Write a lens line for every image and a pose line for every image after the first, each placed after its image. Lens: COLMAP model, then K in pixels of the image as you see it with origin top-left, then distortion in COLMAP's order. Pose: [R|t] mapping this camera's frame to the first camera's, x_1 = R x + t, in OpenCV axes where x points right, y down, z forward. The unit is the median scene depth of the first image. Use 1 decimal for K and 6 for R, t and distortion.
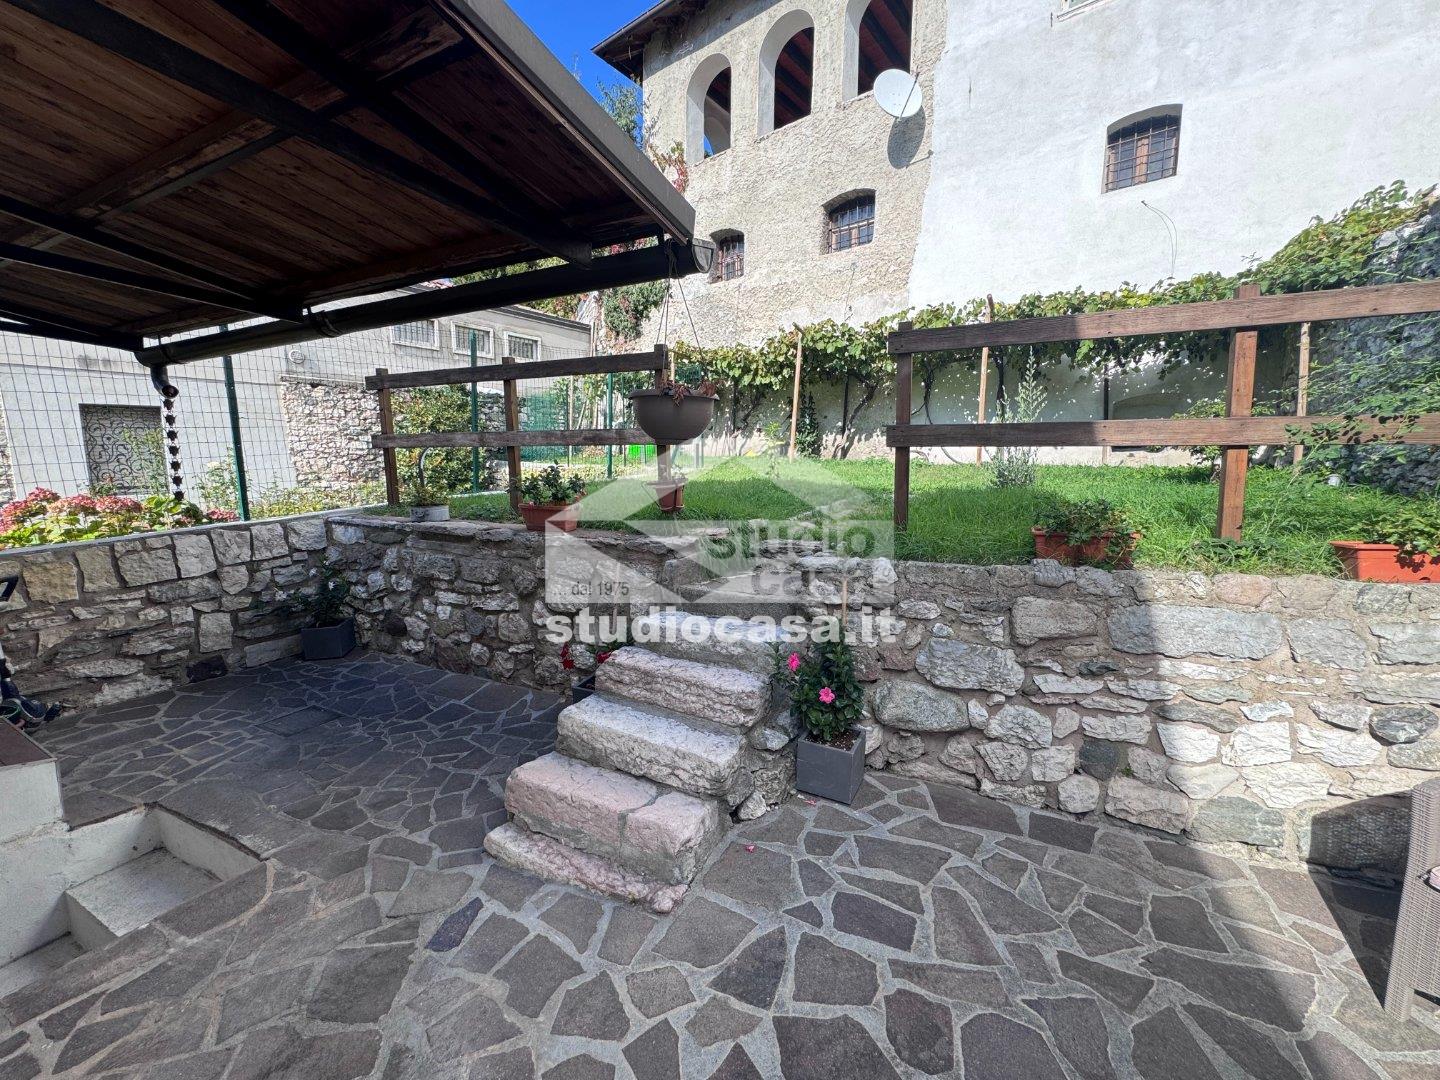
lens RADIAL K [[573.3, 0, 724.3], [0, 573.3, 535.4], [0, 0, 1]] dist [-0.003345, 0.000530]
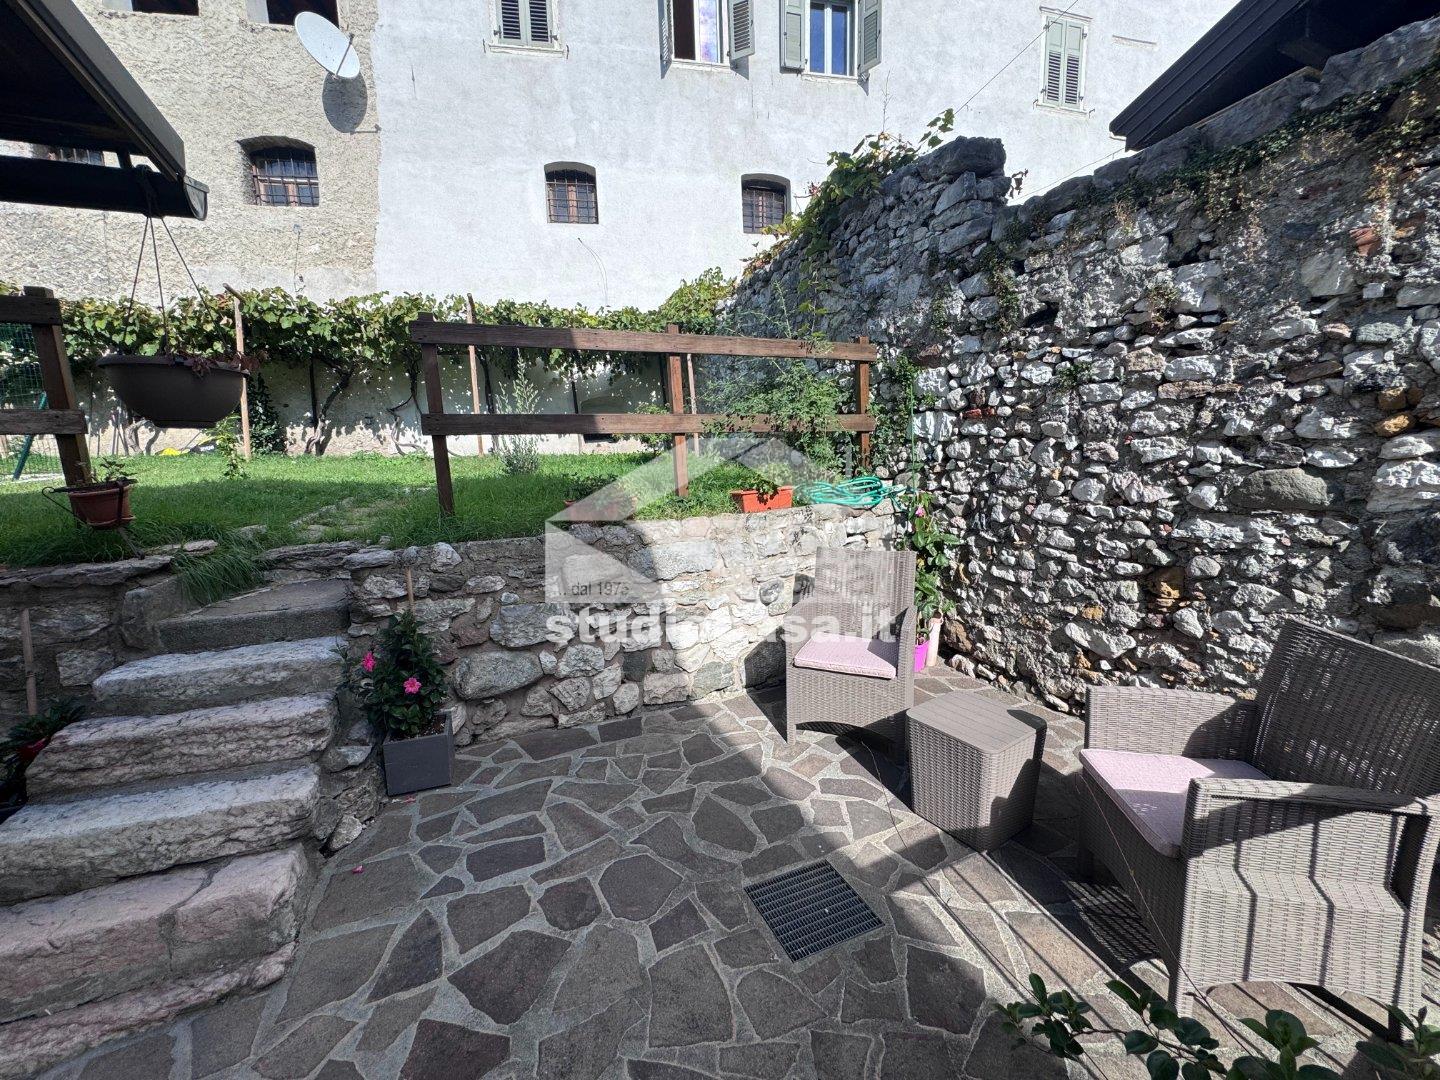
lens RADIAL K [[573.3, 0, 724.3], [0, 573.3, 535.4], [0, 0, 1]] dist [-0.003345, 0.000530]
pose [[0.661621, -0.128978, 0.738662, -0.146507], [0.123587, 0.990380, 0.062233, 0.025429], [-0.739583, 0.050115, 0.671197, -0.065277]]
